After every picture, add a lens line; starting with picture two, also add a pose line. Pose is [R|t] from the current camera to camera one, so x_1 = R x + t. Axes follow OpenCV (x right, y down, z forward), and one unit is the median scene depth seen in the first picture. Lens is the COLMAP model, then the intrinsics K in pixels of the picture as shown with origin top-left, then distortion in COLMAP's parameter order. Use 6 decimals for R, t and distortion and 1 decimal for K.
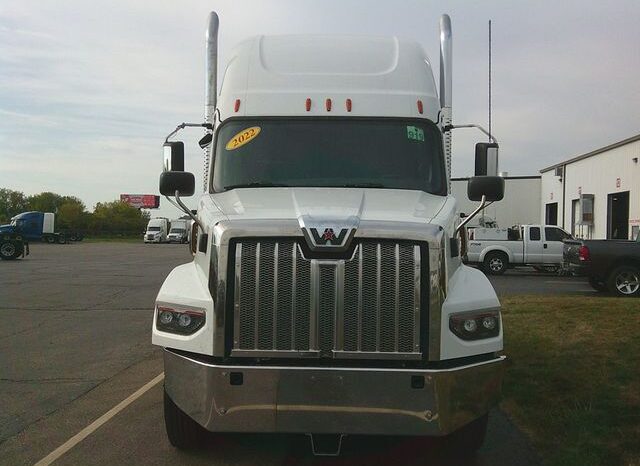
lens RADIAL K [[671.5, 0, 308.8], [0, 671.5, 233.6], [0, 0, 1]] dist [0.104156, -0.238028]
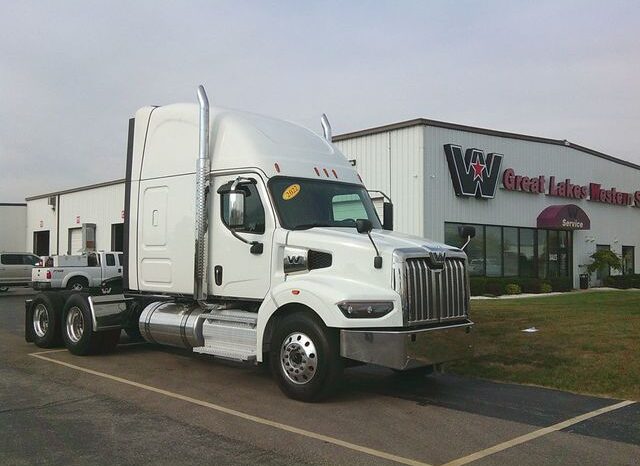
lens RADIAL K [[671.5, 0, 308.8], [0, 671.5, 233.6], [0, 0, 1]] dist [0.104156, -0.238028]
pose [[0.698667, 0.010986, 0.715363, -0.231932], [0.017682, 0.999312, -0.032616, -0.000842], [-0.715228, 0.035437, 0.697992, -0.007223]]
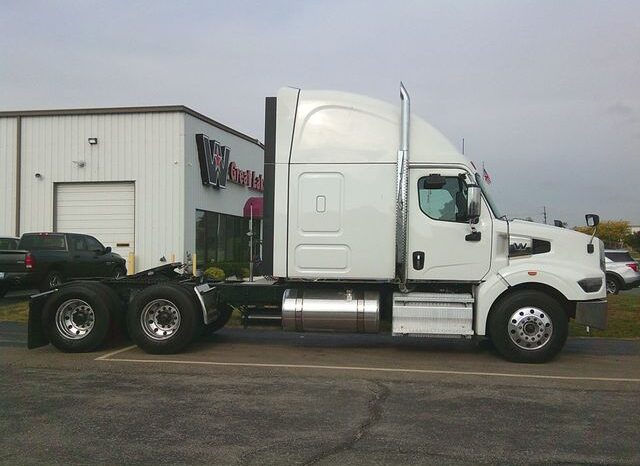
lens RADIAL K [[671.5, 0, 308.8], [0, 671.5, 233.6], [0, 0, 1]] dist [0.104156, -0.238028]
pose [[0.115811, 0.002189, 0.993269, -0.425053], [0.007721, 0.999965, -0.003104, -0.006649], [-0.993241, 0.008029, 0.115790, 0.337090]]
